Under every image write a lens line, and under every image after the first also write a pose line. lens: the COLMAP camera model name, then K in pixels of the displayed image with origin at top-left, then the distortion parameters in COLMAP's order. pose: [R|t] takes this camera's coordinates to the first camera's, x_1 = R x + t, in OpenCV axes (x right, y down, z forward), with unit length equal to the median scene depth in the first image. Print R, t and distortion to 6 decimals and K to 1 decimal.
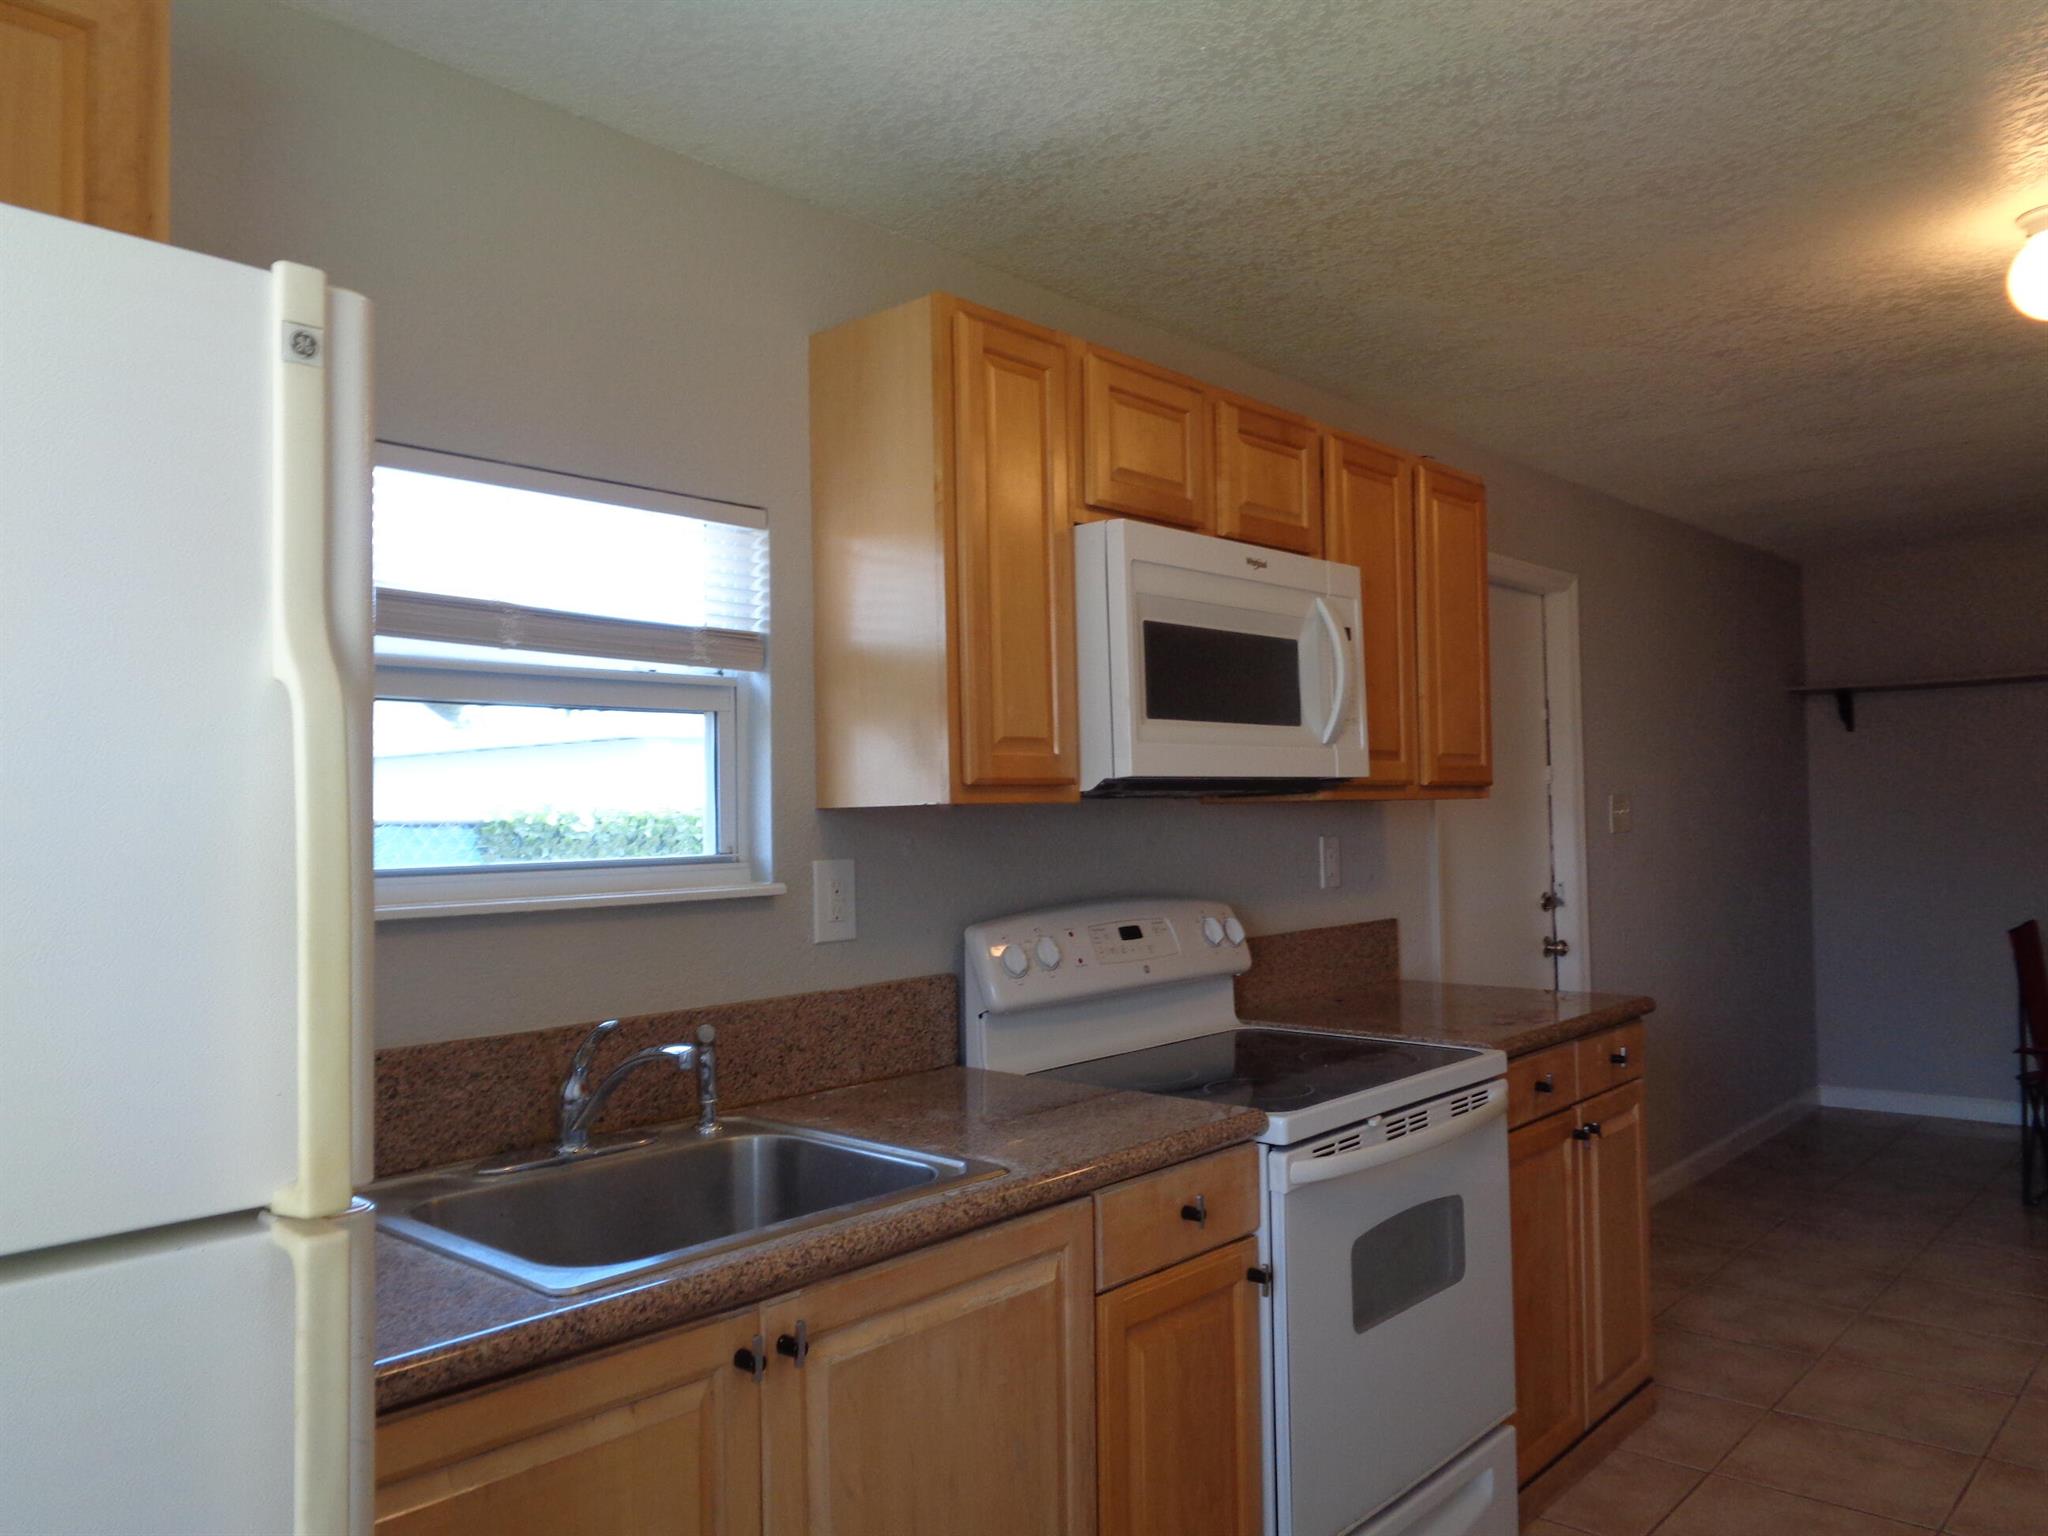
lens RADIAL K [[1517.4, 0, 1024.5], [0, 1517.4, 767.5], [0, 0, 1]] dist [-0.006042, 0.008176]
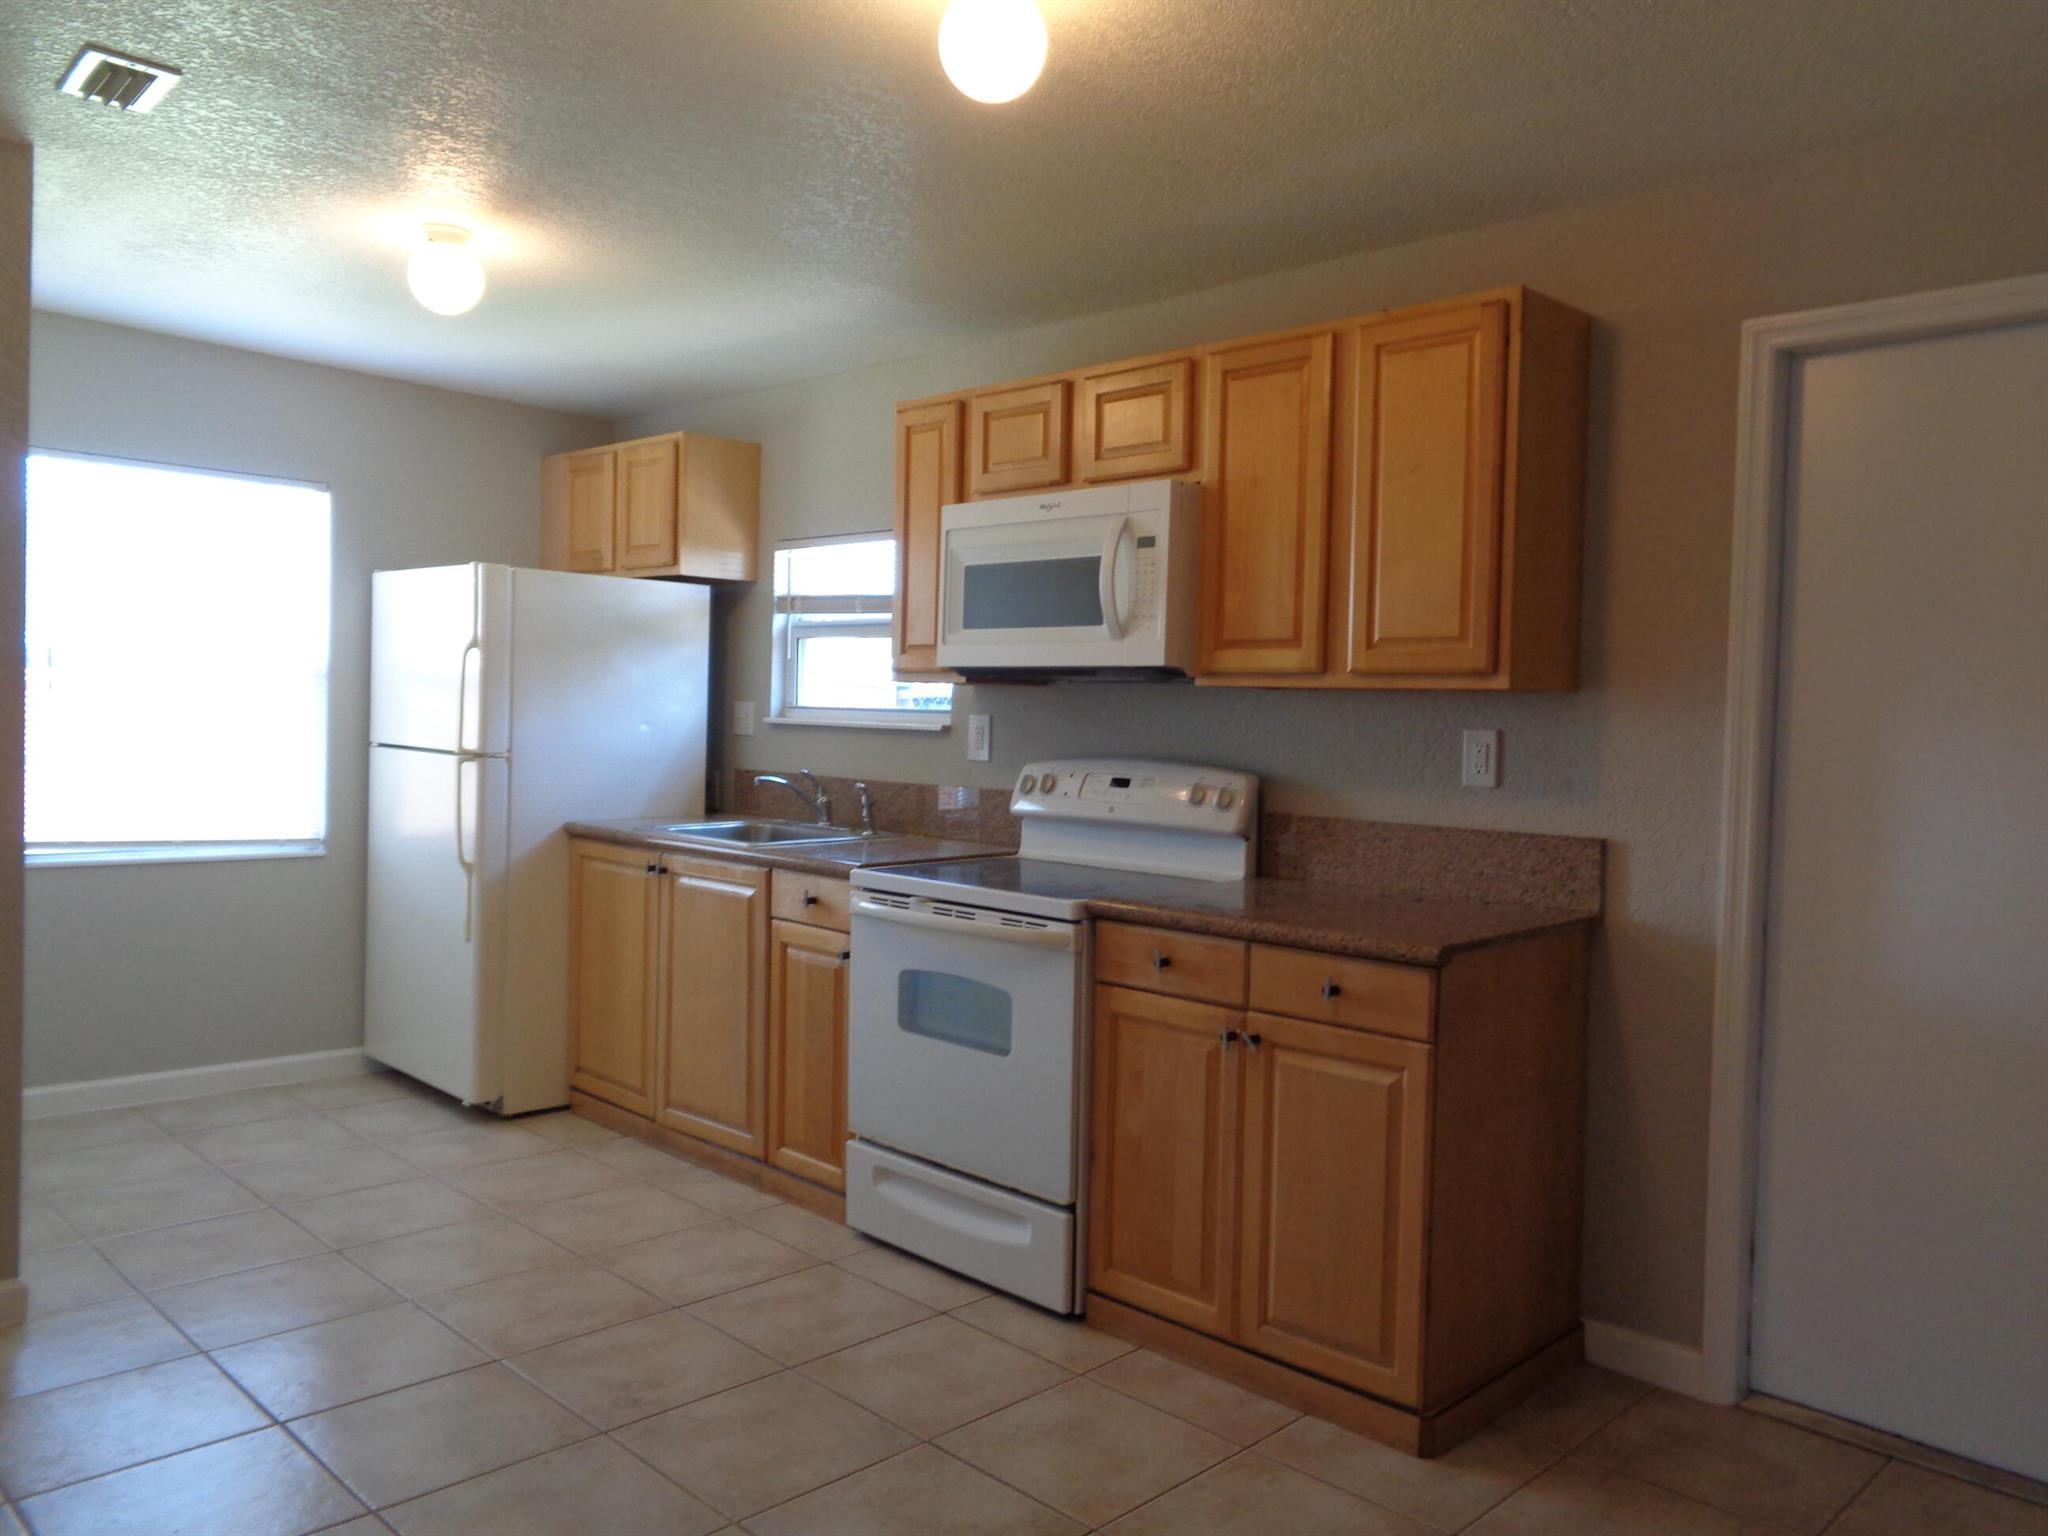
lens RADIAL K [[1517.4, 0, 1022.5], [0, 1517.4, 774.1], [0, 0, 1]] dist [-0.006042, 0.008176]
pose [[-0.049494, 0.066746, -0.996542, 1.459154], [0.010594, 0.997743, 0.066300, 0.011537], [0.998718, -0.007276, -0.050089, 1.011642]]
